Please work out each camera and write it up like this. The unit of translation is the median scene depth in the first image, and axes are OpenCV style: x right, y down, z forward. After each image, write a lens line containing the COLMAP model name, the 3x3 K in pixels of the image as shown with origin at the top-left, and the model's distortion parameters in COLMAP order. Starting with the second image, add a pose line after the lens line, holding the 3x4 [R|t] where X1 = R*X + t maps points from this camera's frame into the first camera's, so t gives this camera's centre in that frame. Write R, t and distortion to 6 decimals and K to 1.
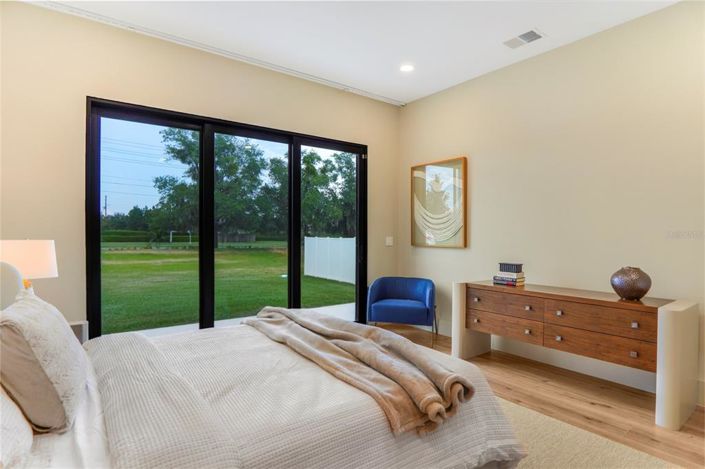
lens RADIAL K [[385.2, 0, 338.5], [0, 385.2, 242.4], [0, 0, 1]] dist [-0.005965, 0.007352]
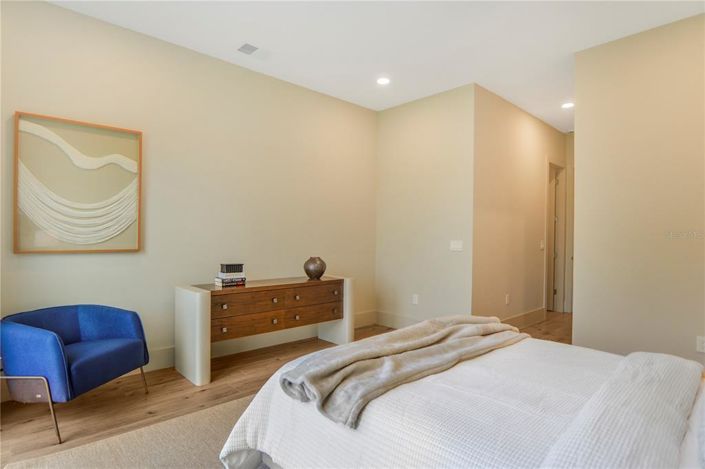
lens RADIAL K [[385.2, 0, 359.9], [0, 385.2, 240.0], [0, 0, 1]] dist [-0.005965, 0.007352]
pose [[-0.153138, -0.014720, 0.988095, -0.634088], [0.011813, 0.999790, 0.016725, -0.021802], [-0.988134, 0.014233, -0.152932, 0.883997]]
